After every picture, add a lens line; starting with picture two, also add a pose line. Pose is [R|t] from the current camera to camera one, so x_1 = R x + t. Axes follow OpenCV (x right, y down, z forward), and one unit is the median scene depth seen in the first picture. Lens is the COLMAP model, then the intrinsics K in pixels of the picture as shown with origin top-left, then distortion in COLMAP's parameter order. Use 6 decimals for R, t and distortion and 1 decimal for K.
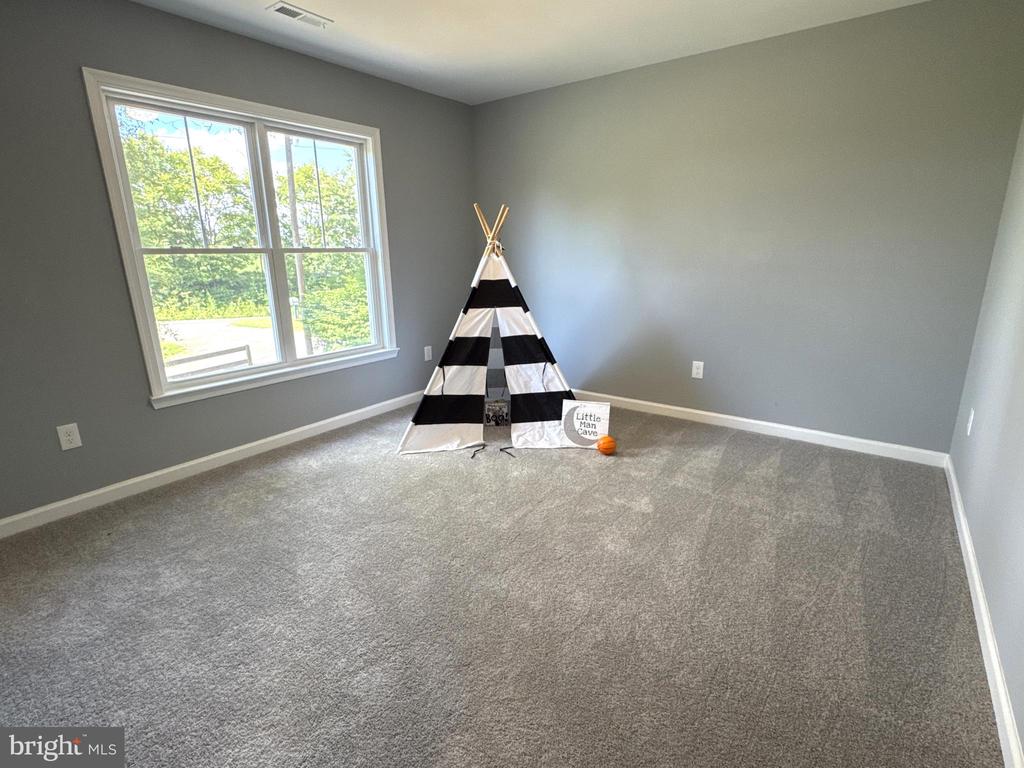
lens RADIAL K [[510.0, 0, 514.5], [0, 510.0, 385.3], [0, 0, 1]] dist [0.004384, 0.000958]
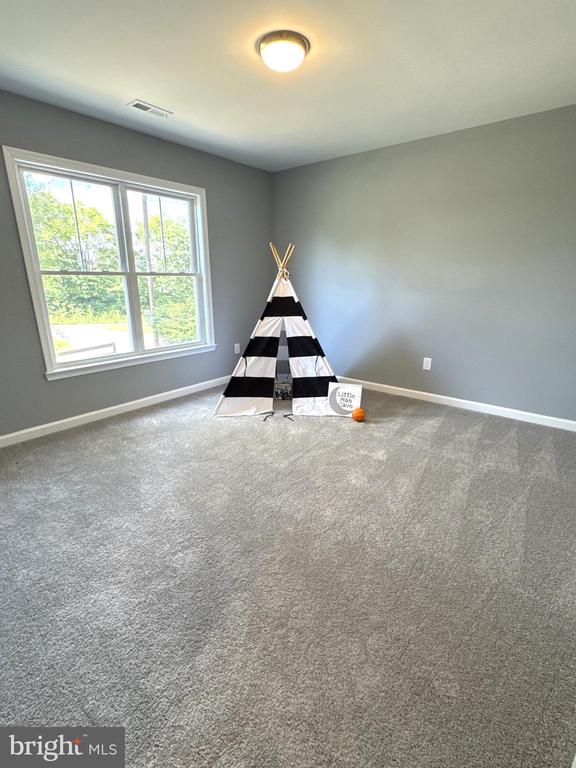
lens RADIAL K [[368.5, 0, 291.2], [0, 368.5, 382.5], [0, 0, 1]] dist [0.008717, -0.002098]
pose [[0.999171, 0.024158, -0.032762, 0.027310], [-0.023560, 0.999551, 0.018537, 0.014344], [0.033195, -0.017749, 0.999291, -0.035852]]
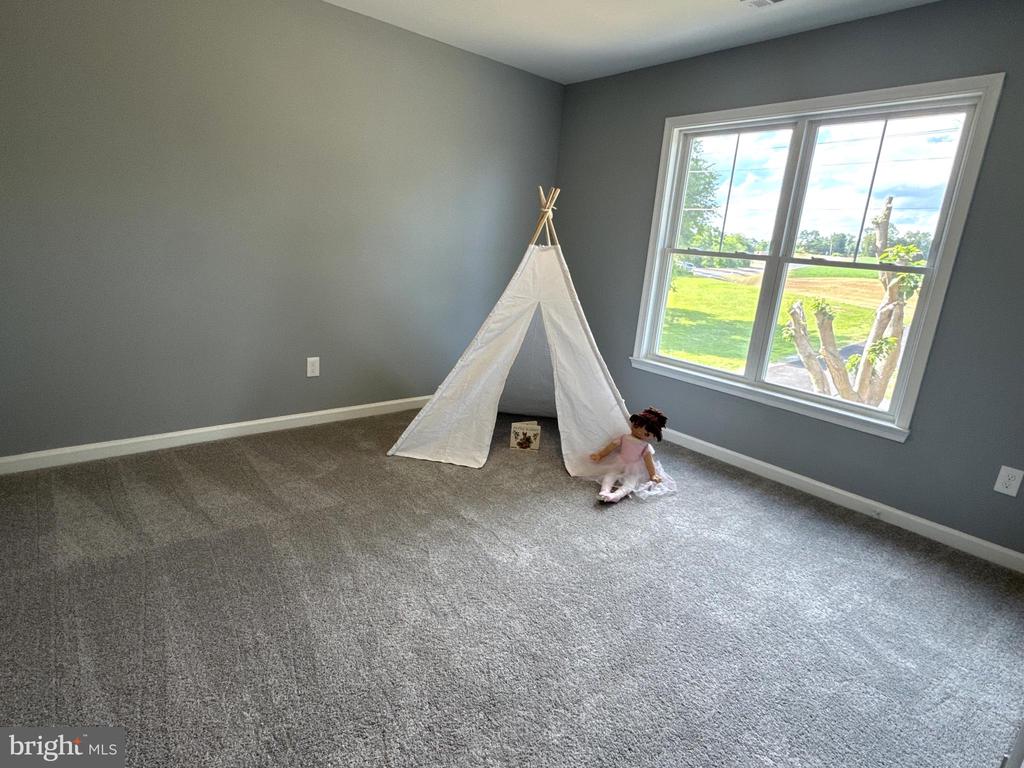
lens RADIAL K [[552.2, 0, 517.5], [0, 552.2, 385.6], [0, 0, 1]] dist [0.000755, 0.000524]
pose [[-0.242843, 0.244558, -0.938732, 0.736879], [-0.323484, 0.891895, 0.316039, -0.265574], [0.914541, 0.380413, -0.137480, 0.943018]]
